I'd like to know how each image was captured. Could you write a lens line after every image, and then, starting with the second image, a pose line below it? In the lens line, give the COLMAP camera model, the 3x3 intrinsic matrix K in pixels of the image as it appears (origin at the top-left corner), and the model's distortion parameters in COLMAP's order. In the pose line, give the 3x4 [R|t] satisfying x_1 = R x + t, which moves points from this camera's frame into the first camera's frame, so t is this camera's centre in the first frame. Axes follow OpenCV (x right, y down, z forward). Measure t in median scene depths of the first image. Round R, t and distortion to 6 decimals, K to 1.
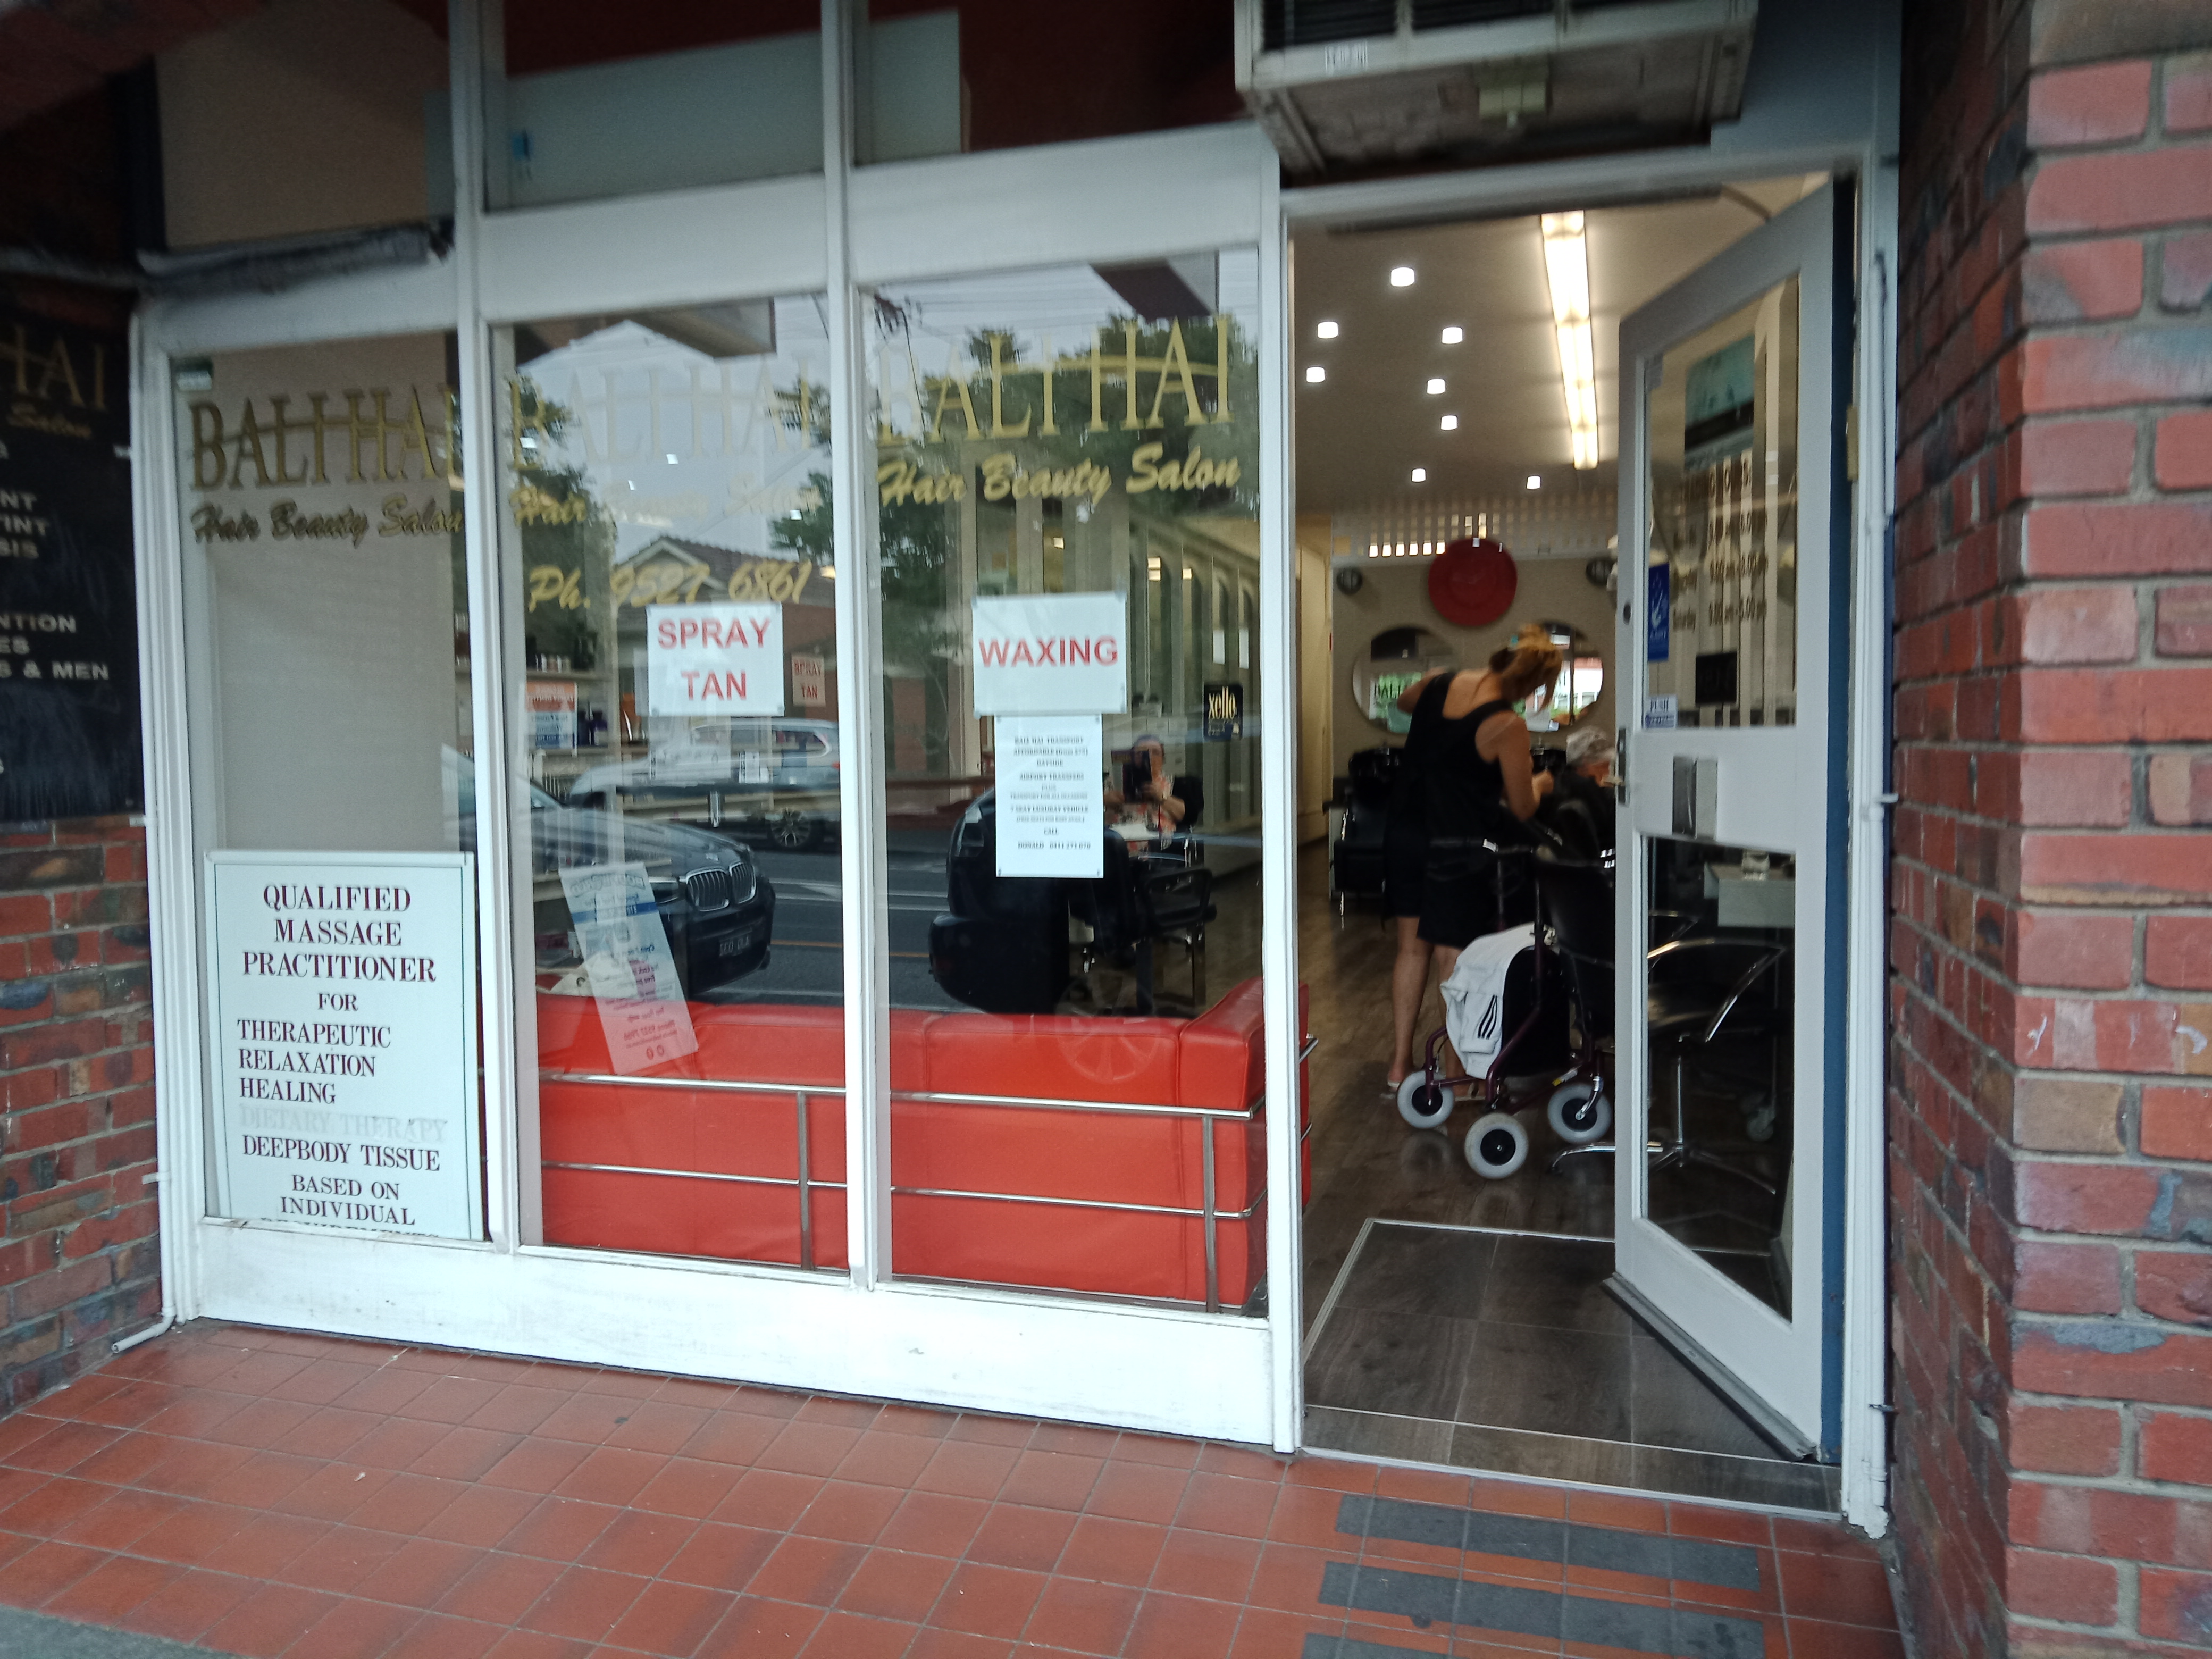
lens RADIAL K [[1686.9, 0, 1101.5], [0, 1686.9, 837.6], [0, 0, 1]] dist [0.001382, -0.002473]
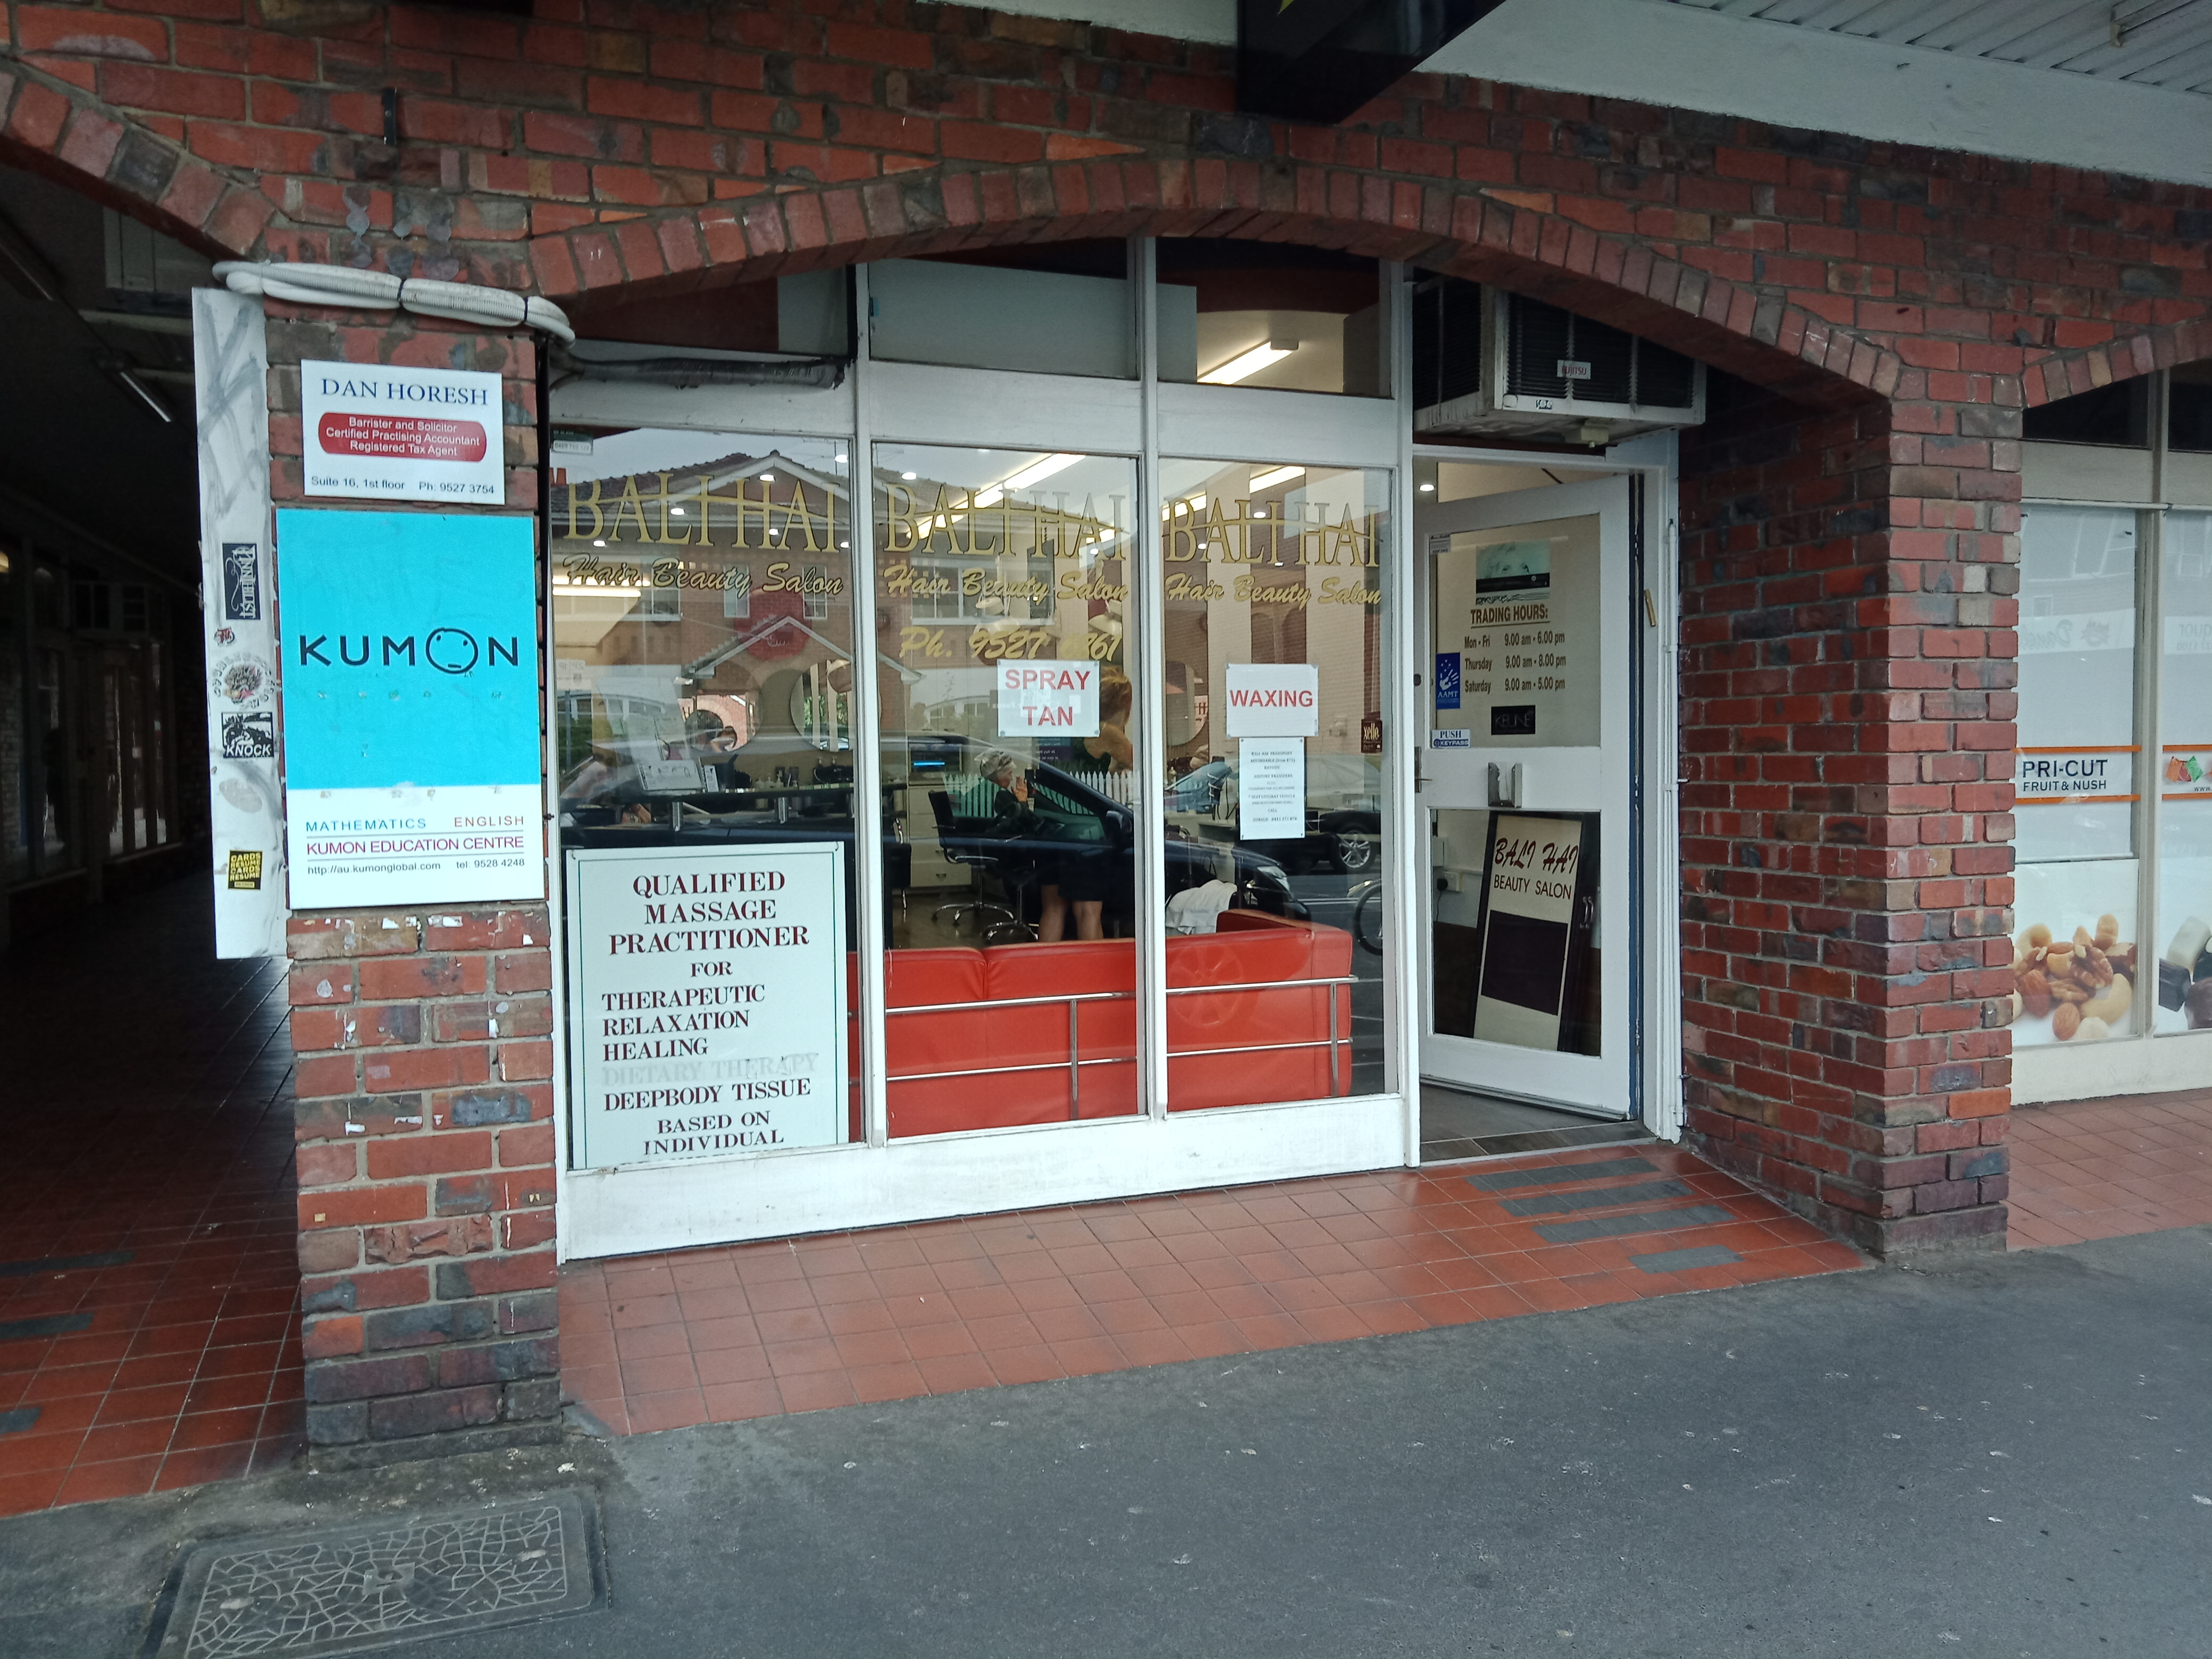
lens RADIAL K [[1686.9, 0, 1099.4], [0, 1686.9, 820.5], [0, 0, 1]] dist [0.001382, -0.002473]
pose [[0.783200, -0.024872, 0.621272, -0.991980], [0.039519, 0.999171, -0.009819, 0.013141], [-0.620512, 0.032242, 0.783534, -0.131993]]
